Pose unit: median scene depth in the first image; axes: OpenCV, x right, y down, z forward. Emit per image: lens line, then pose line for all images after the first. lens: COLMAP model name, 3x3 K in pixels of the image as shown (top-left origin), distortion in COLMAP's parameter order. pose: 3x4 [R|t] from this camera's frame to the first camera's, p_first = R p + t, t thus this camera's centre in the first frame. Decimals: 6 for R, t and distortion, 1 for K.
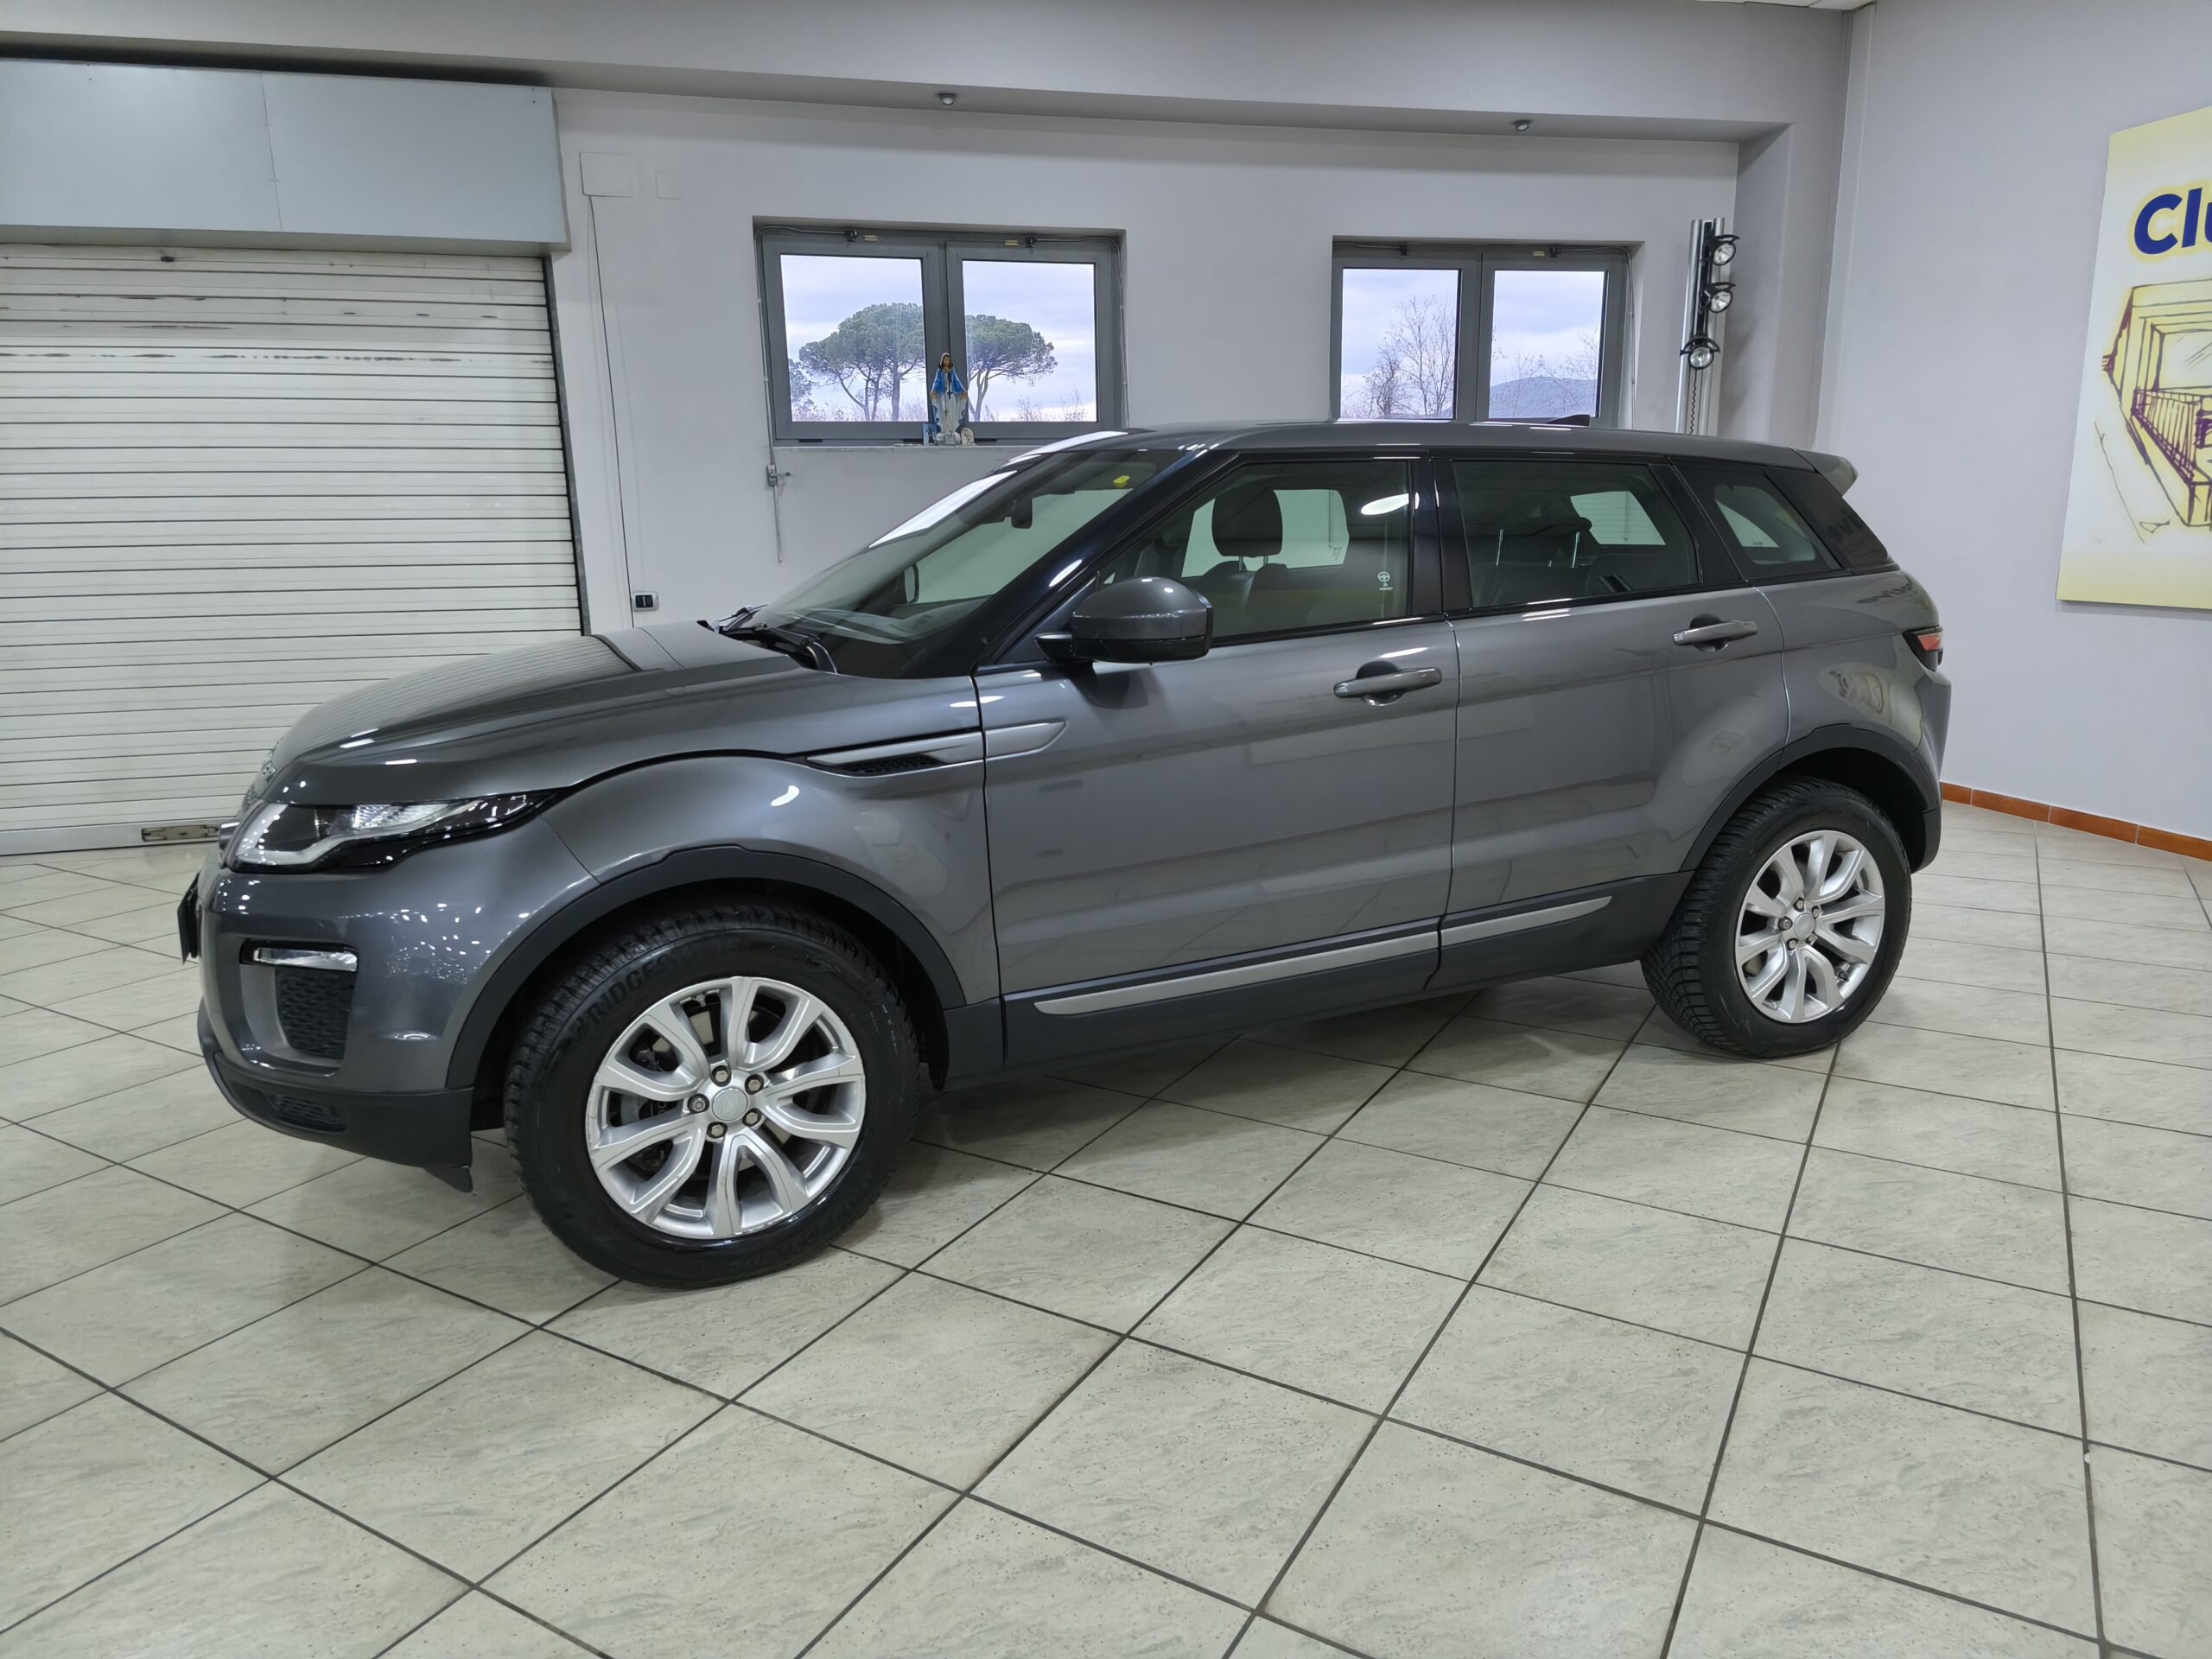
lens RADIAL K [[1449.9, 0, 1115.1], [0, 1449.9, 825.2], [0, 0, 1]] dist [0.087193, -0.074170]
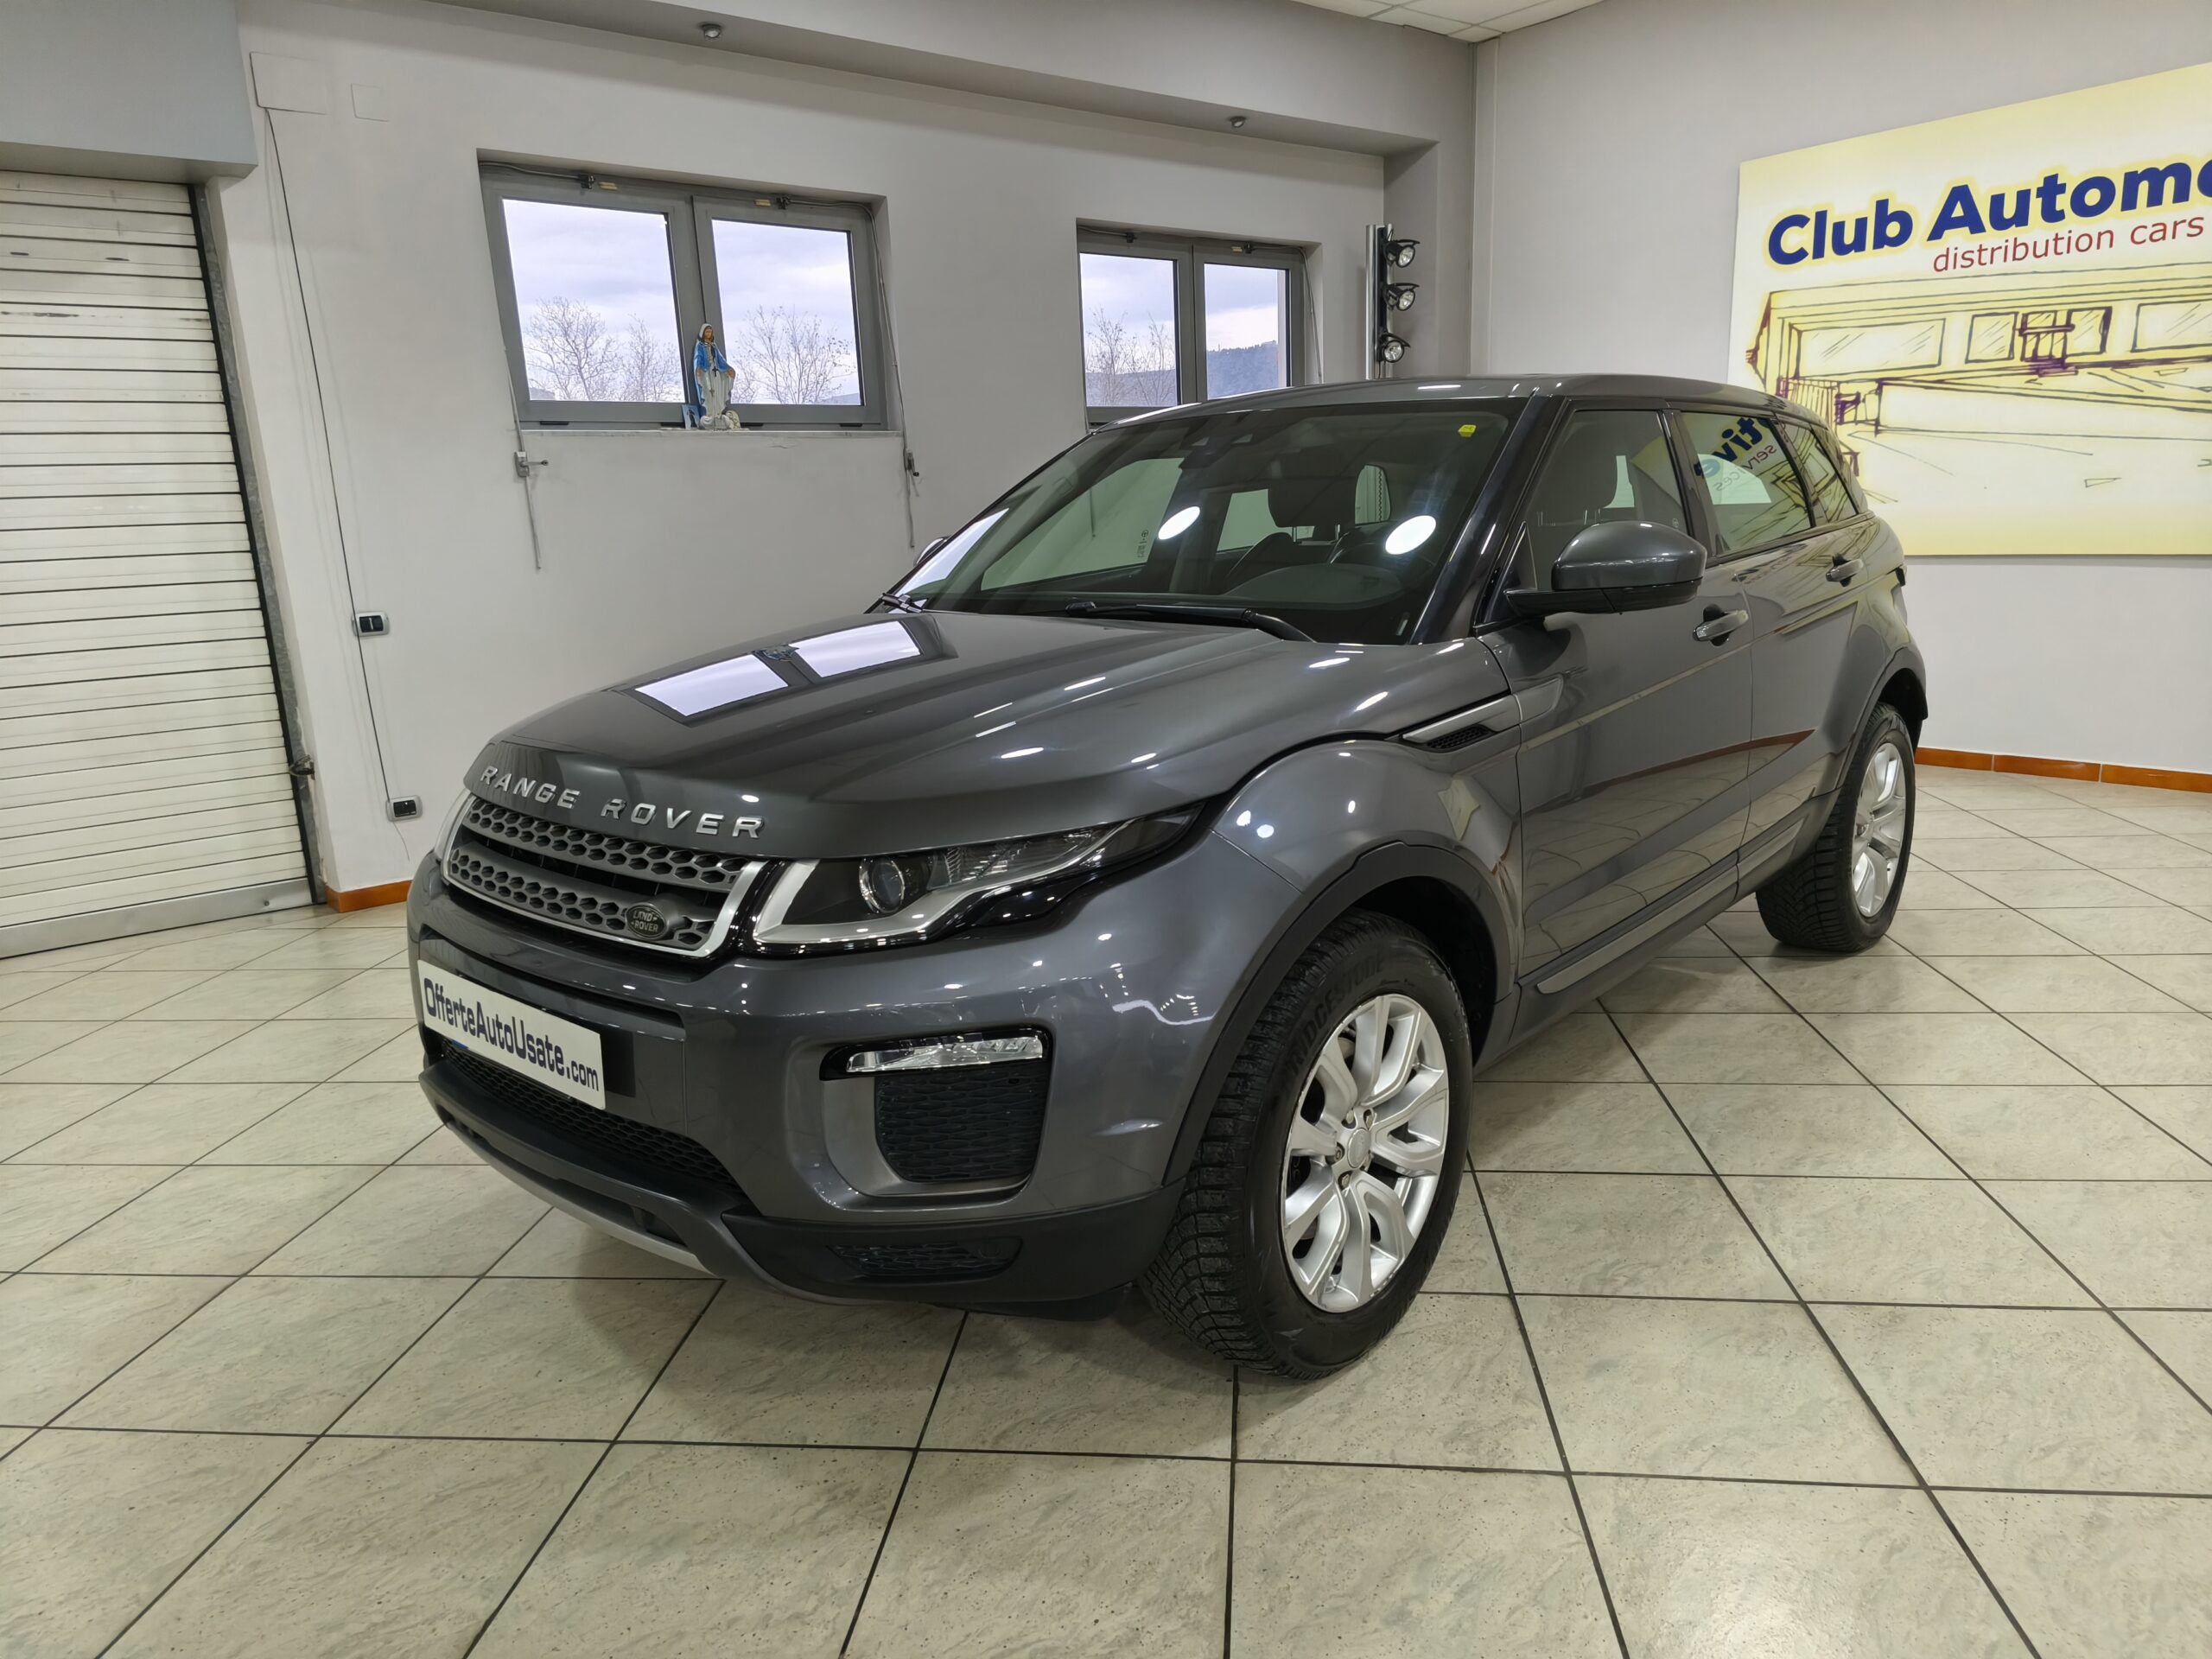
lens RADIAL K [[1454.5, 0, 1106.0], [0, 1454.5, 829.5], [0, 0, 1]] dist [0.090280, -0.077872]
pose [[0.910159, -0.111850, 0.398874, -0.318933], [0.114295, 0.993289, 0.017732, -0.011813], [-0.398180, 0.029451, 0.916834, 0.117557]]
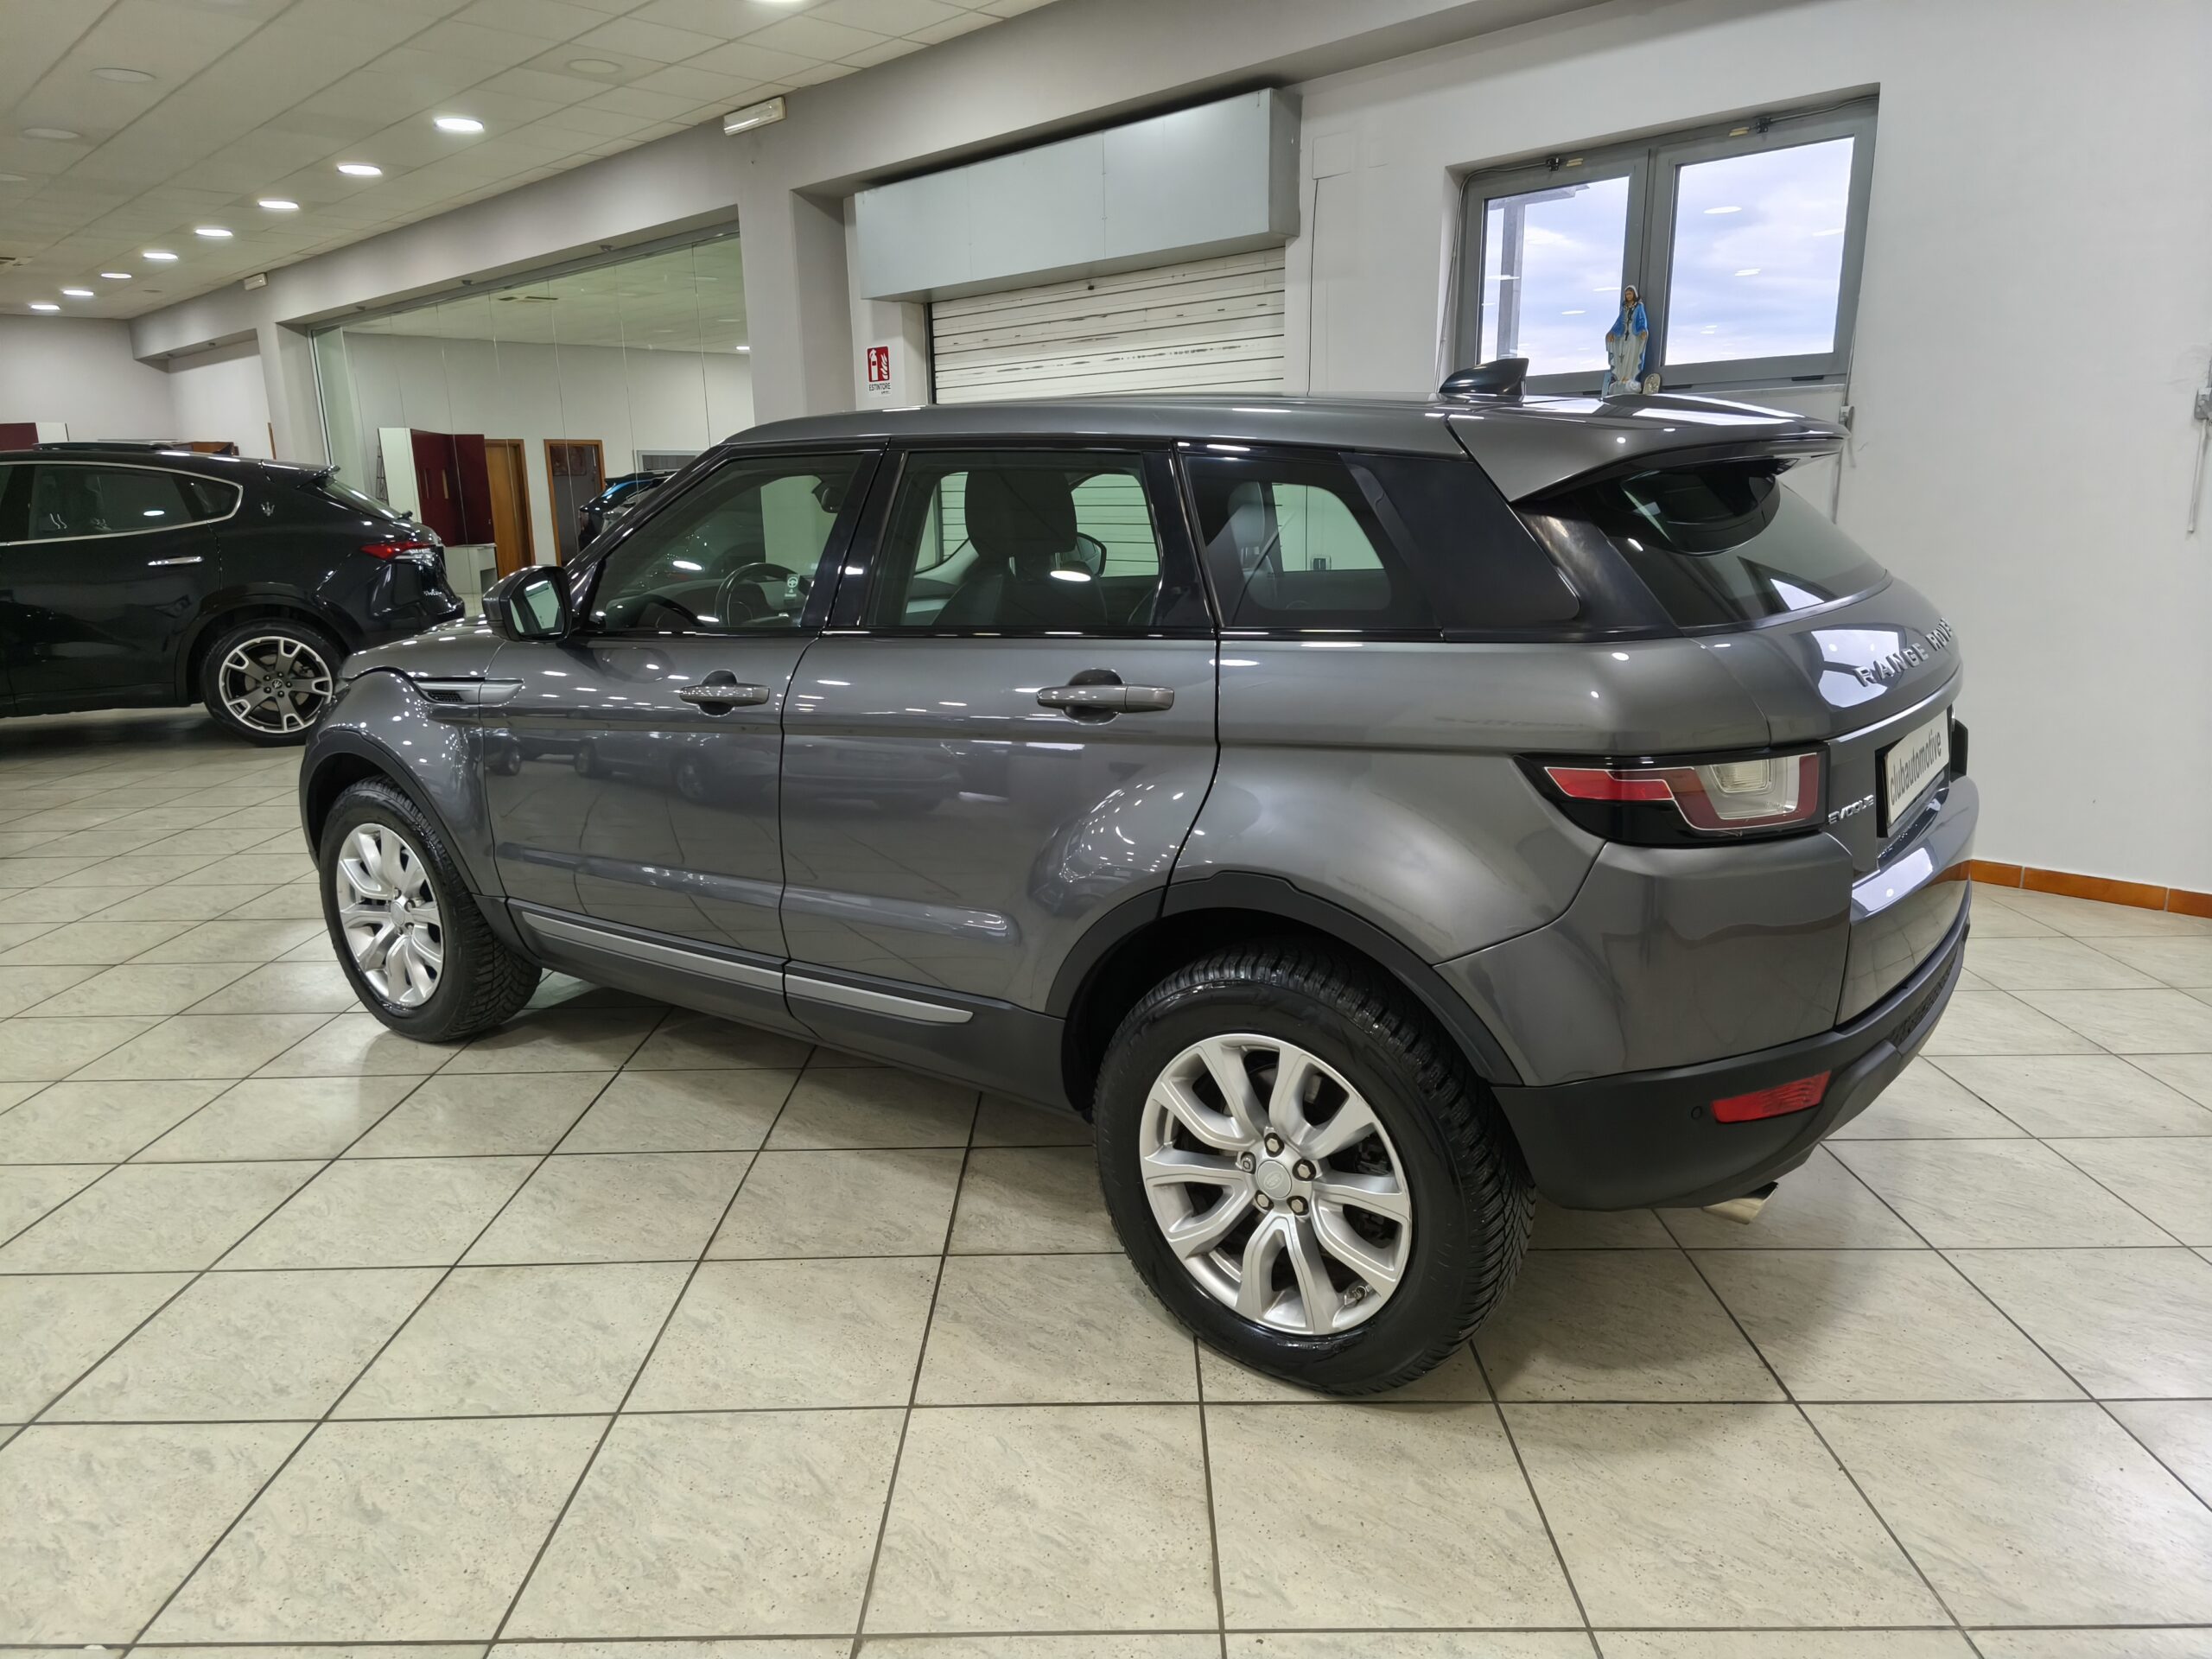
lens RADIAL K [[1449.9, 0, 1115.1], [0, 1449.9, 825.2], [0, 0, 1]] dist [0.087193, -0.074170]
pose [[0.501012, 0.207466, -0.840206, 0.574119], [-0.172462, 0.975303, 0.137986, -0.096449], [0.848083, 0.075771, 0.524418, 0.367694]]
